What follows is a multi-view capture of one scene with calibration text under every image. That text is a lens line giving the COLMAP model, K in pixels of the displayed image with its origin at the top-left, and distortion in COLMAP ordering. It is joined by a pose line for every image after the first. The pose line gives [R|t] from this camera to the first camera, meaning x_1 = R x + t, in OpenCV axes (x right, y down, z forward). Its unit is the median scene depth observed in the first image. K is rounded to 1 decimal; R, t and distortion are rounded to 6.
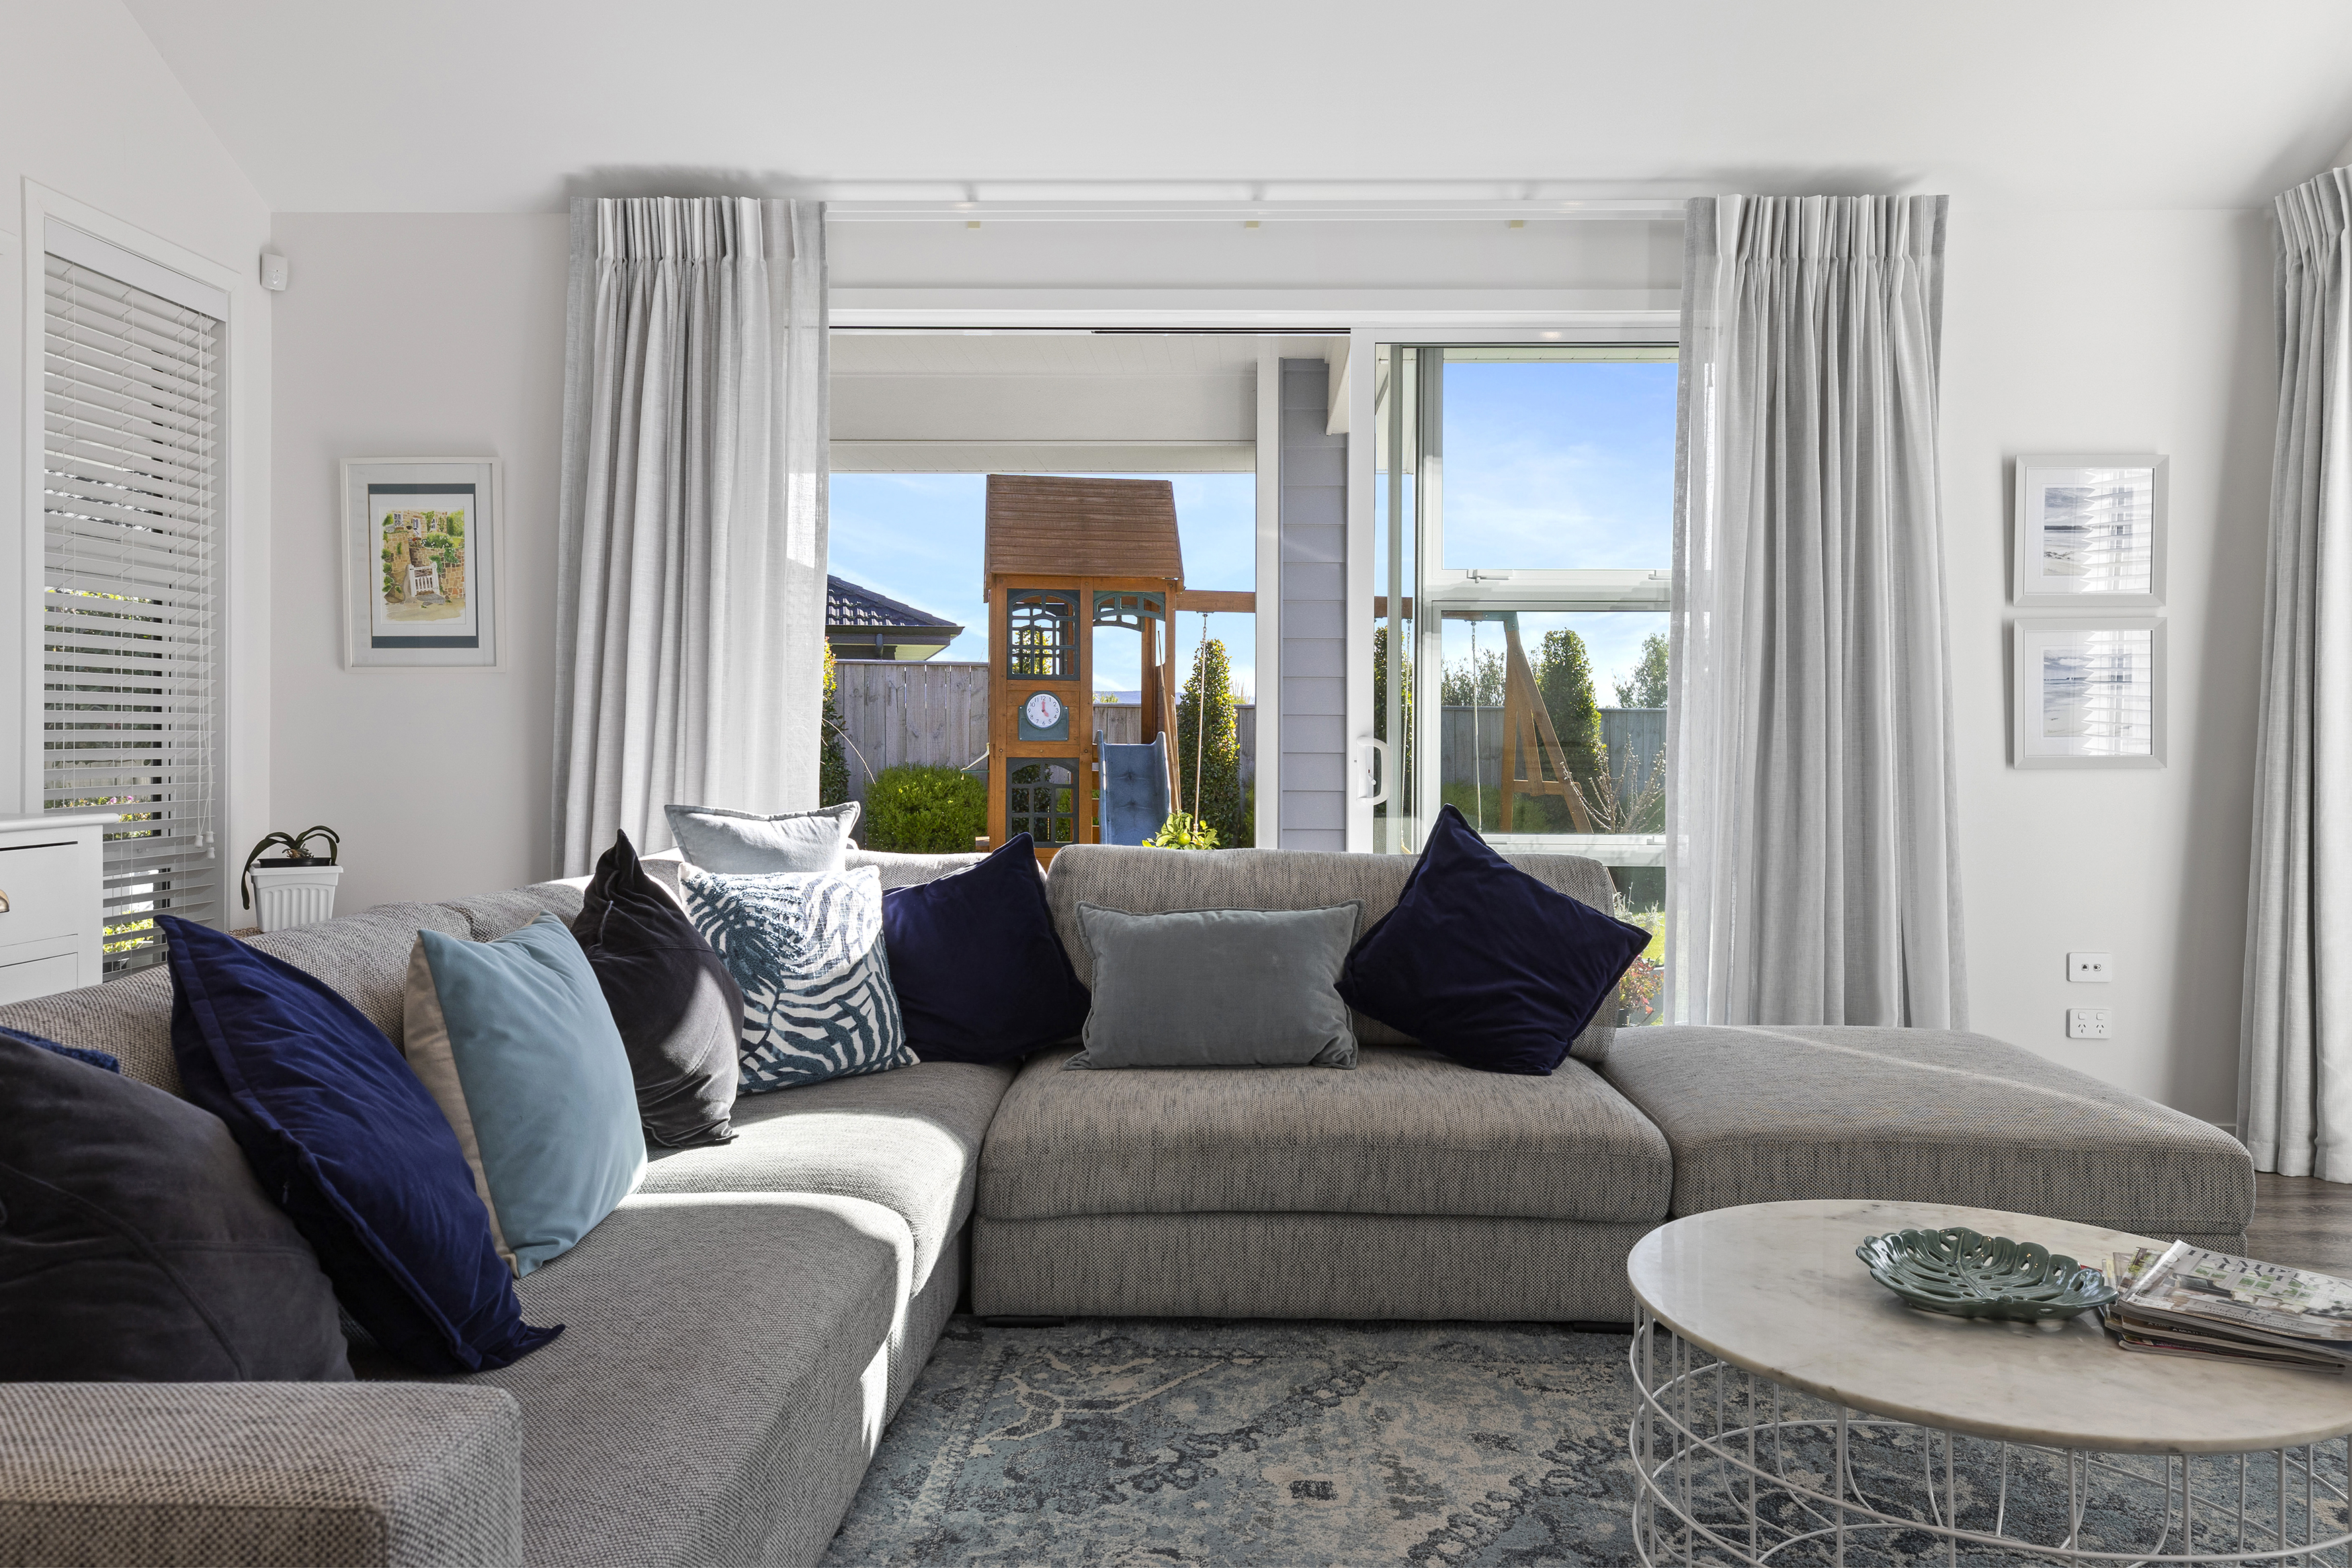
lens RADIAL K [[1682.9, 0, 1156.2], [0, 1682.9, 742.6], [0, 0, 1]] dist [0.006913, -0.001515]
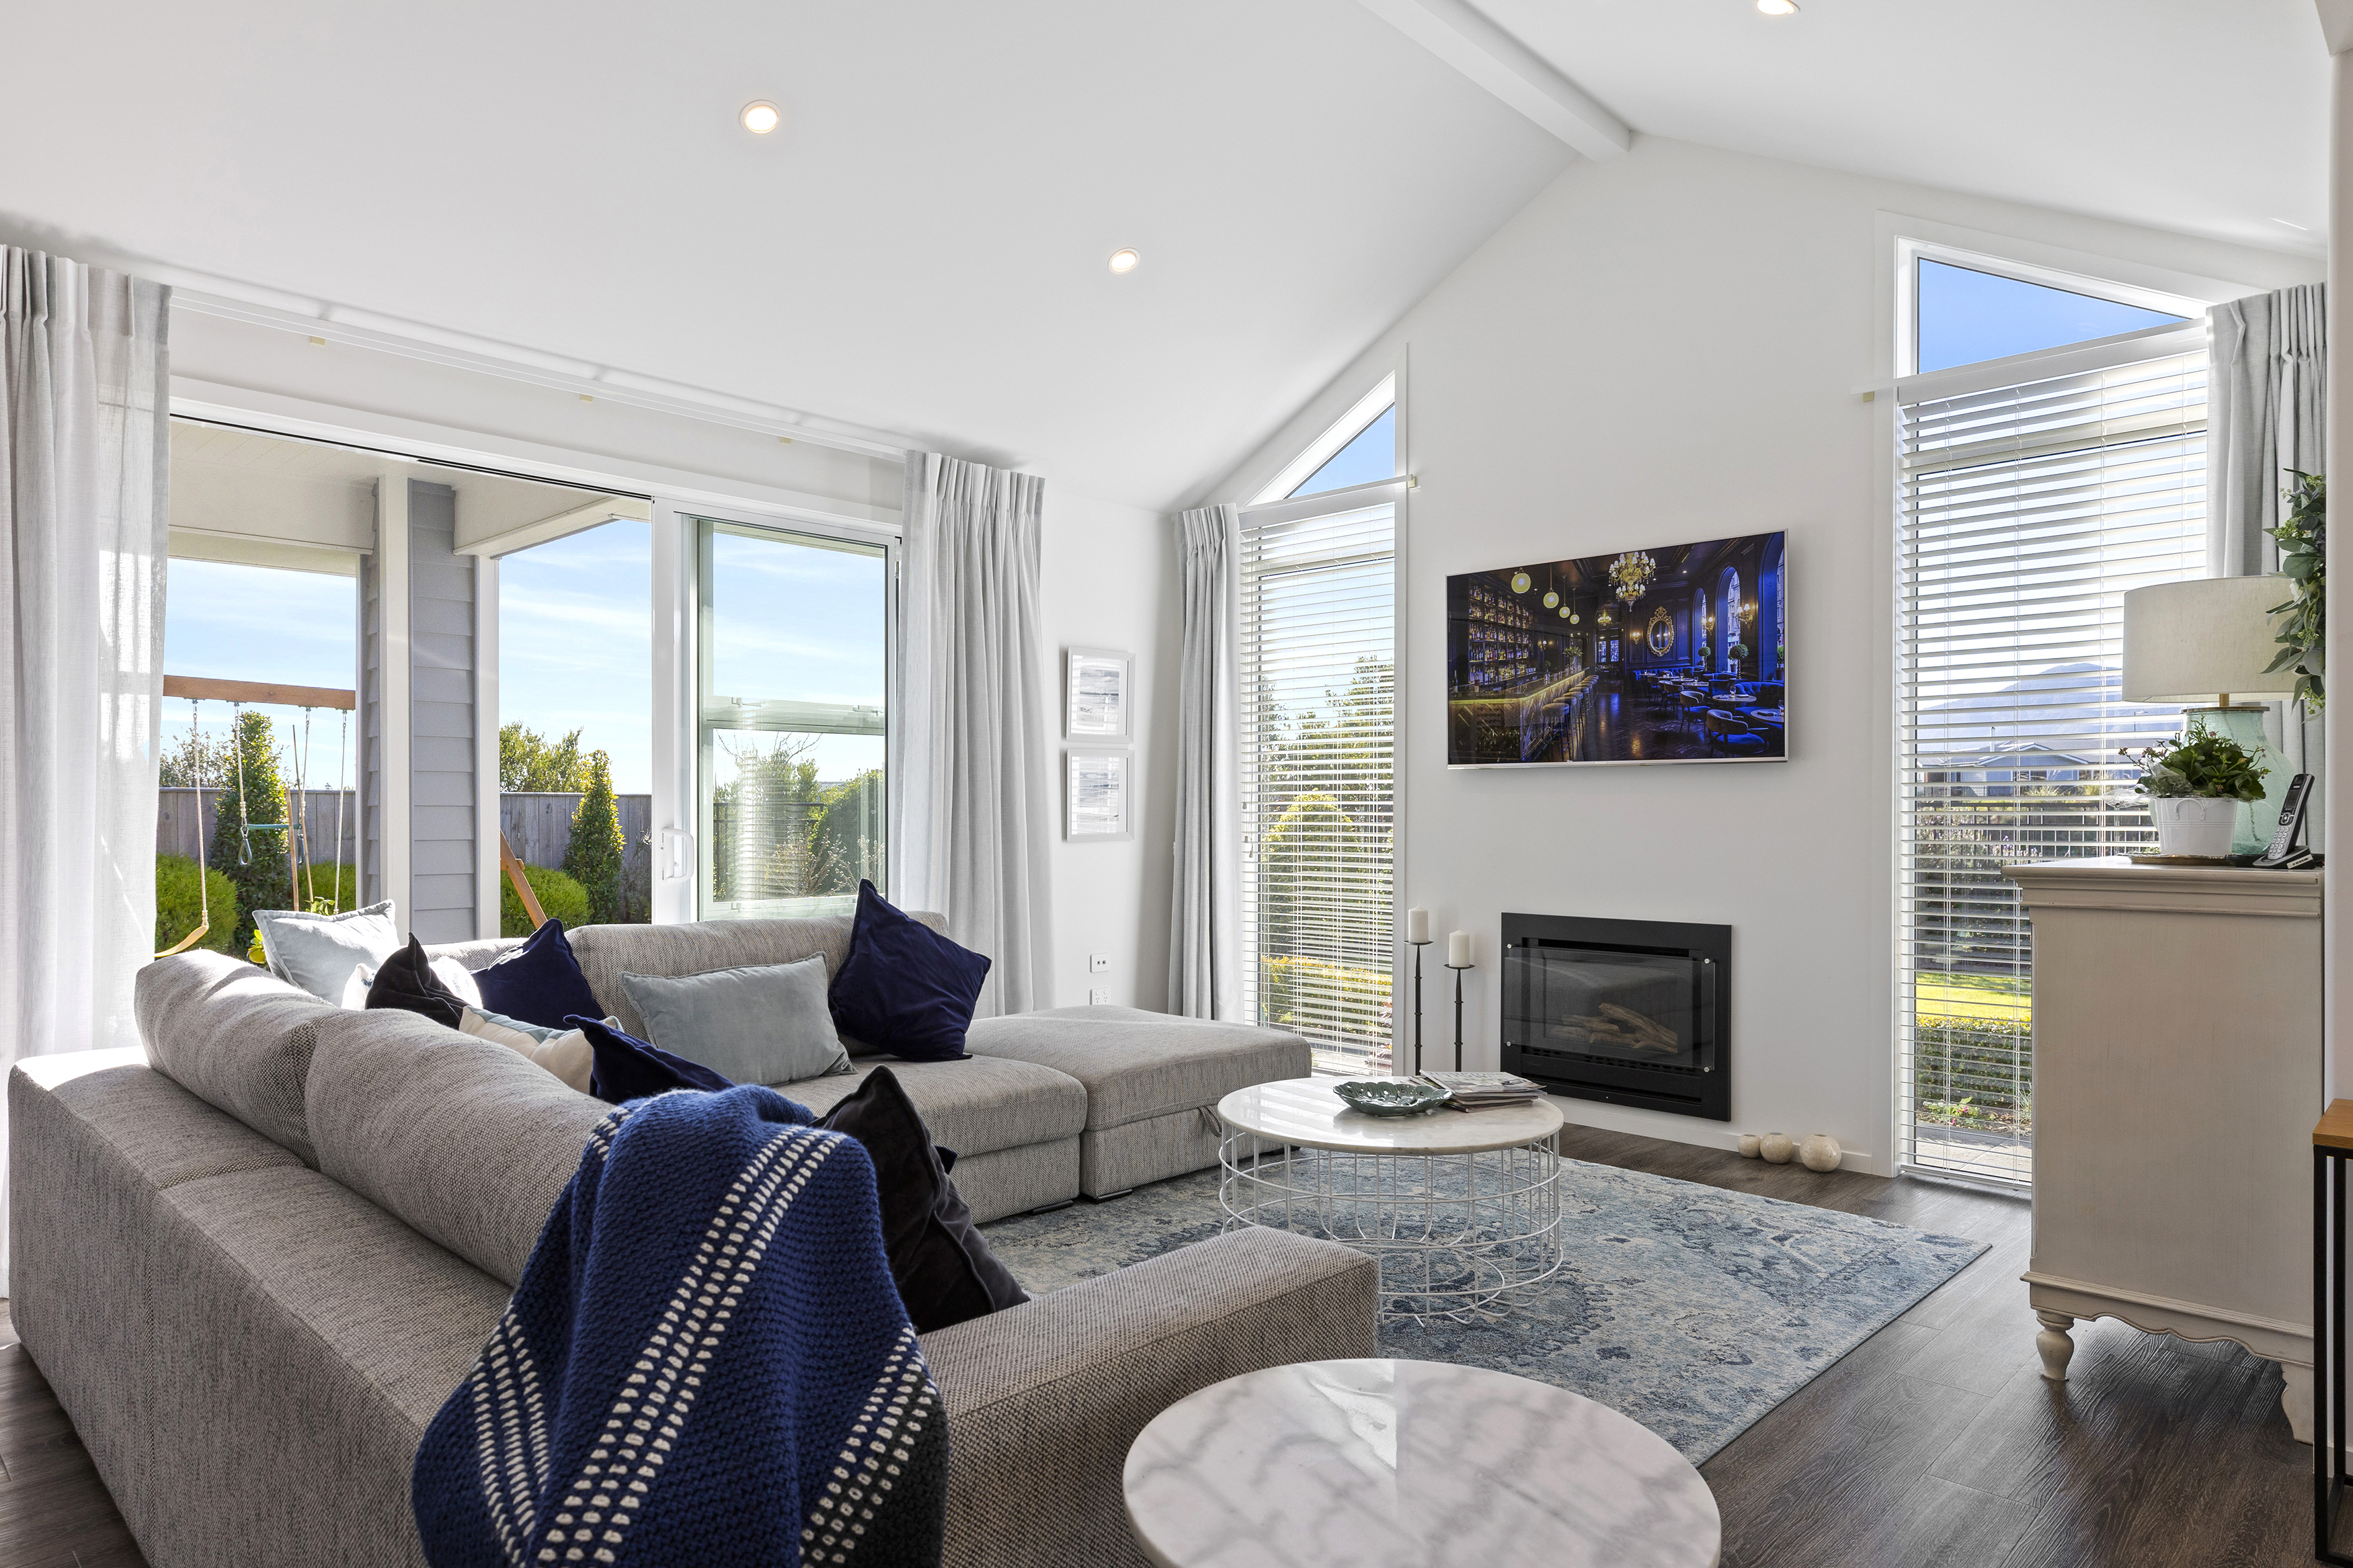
lens RADIAL K [[1468.3, 0, 1188.3], [0, 1468.3, 800.2], [0, 0, 1]] dist [-0.001647, -0.001834]
pose [[0.654799, -0.000382, 0.755803, -0.462406], [0.010116, 0.999915, -0.008258, -0.012212], [-0.755736, 0.013053, 0.654747, 0.007623]]
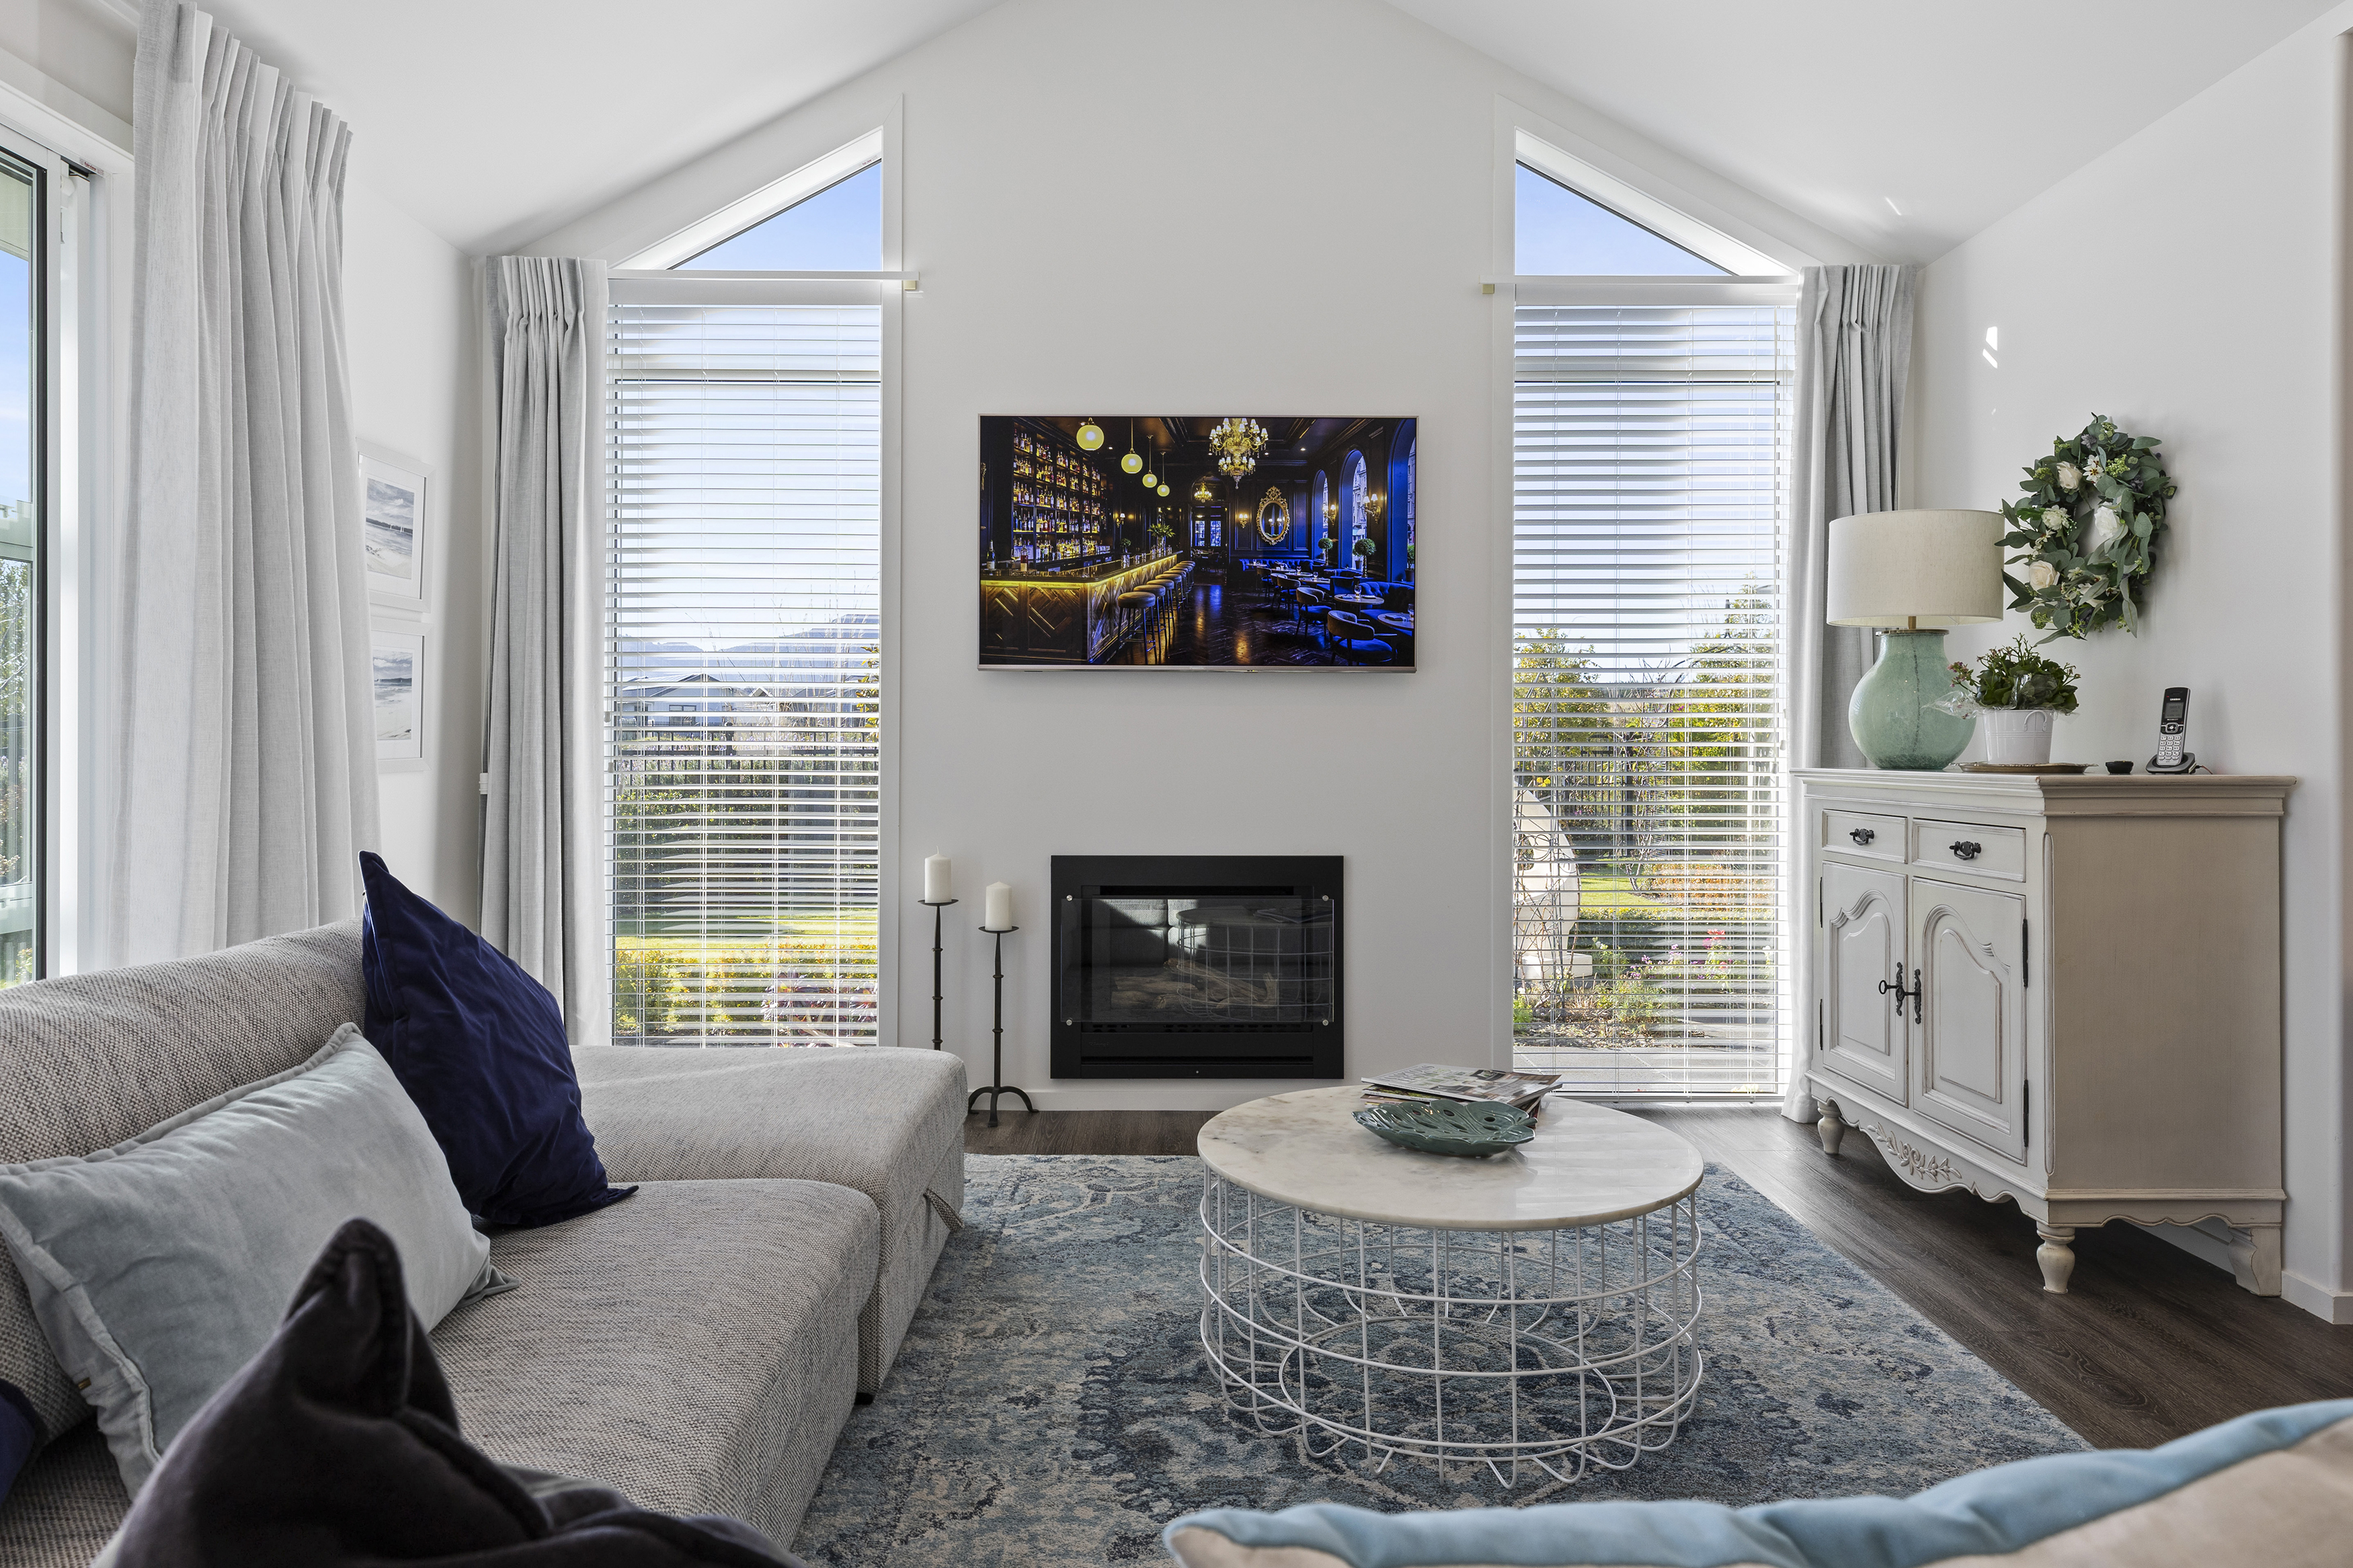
lens RADIAL K [[1468.3, 0, 1189.7], [0, 1468.3, 743.9], [0, 0, 1]] dist [-0.001647, -0.001834]
pose [[-0.072415, -0.003434, 0.997369, -0.326557], [0.006075, 0.999974, 0.003884, -0.002075], [-0.997356, 0.006341, -0.072392, 0.598291]]
